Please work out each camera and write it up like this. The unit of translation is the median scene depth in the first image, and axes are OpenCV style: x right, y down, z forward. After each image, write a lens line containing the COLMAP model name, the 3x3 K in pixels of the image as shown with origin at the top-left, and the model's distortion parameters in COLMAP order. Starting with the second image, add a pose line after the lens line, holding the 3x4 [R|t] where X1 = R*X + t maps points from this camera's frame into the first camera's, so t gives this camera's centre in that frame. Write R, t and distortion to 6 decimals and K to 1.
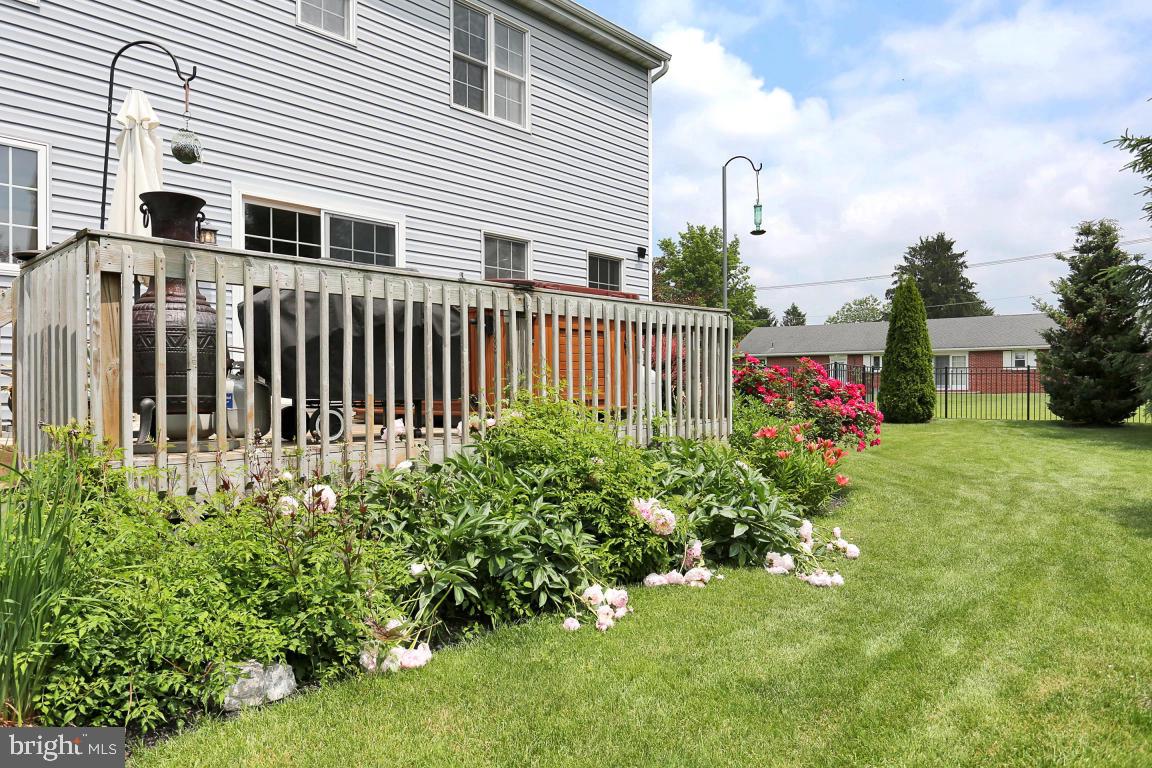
lens RADIAL K [[746.3, 0, 577.4], [0, 746.3, 391.5], [0, 0, 1]] dist [-0.008738, -0.003144]
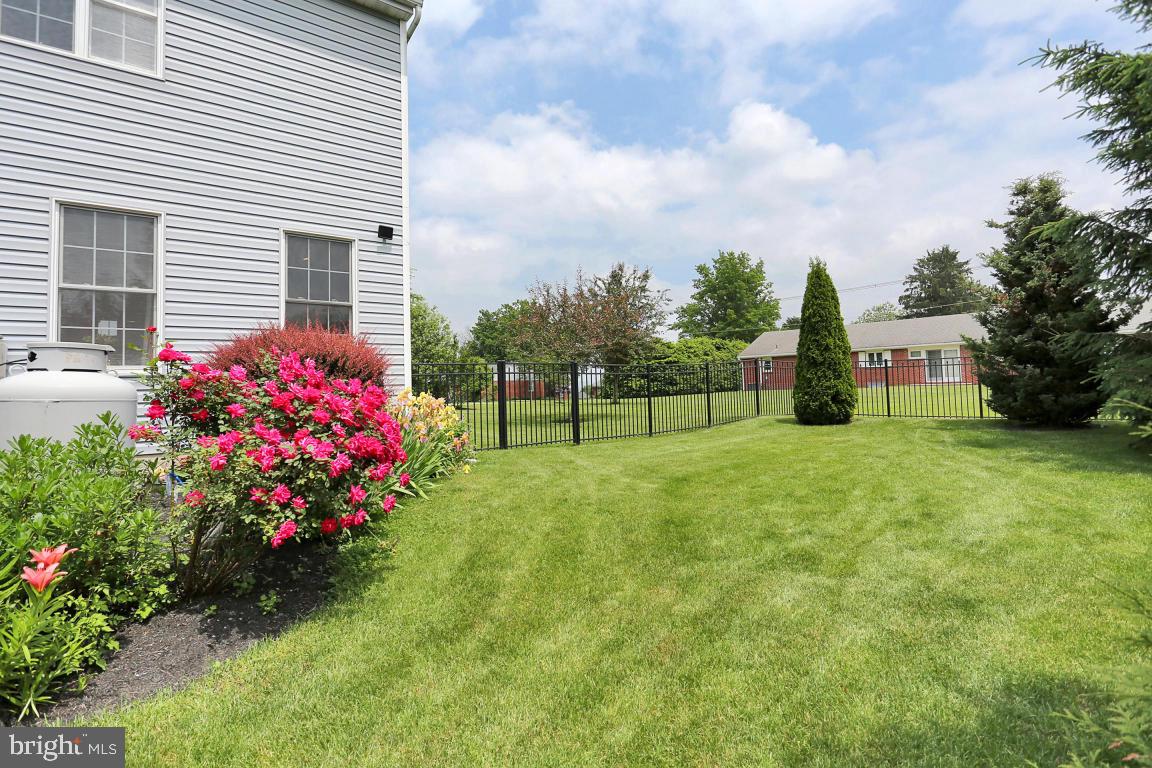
lens RADIAL K [[576.1, 0, 570.6], [0, 576.1, 355.3], [0, 0, 1]] dist [-0.003759, -0.000426]
pose [[0.988370, -0.035050, -0.147975, 0.290020], [0.025784, 0.997612, -0.064079, -0.003972], [0.149868, 0.059519, 0.986913, 0.317923]]
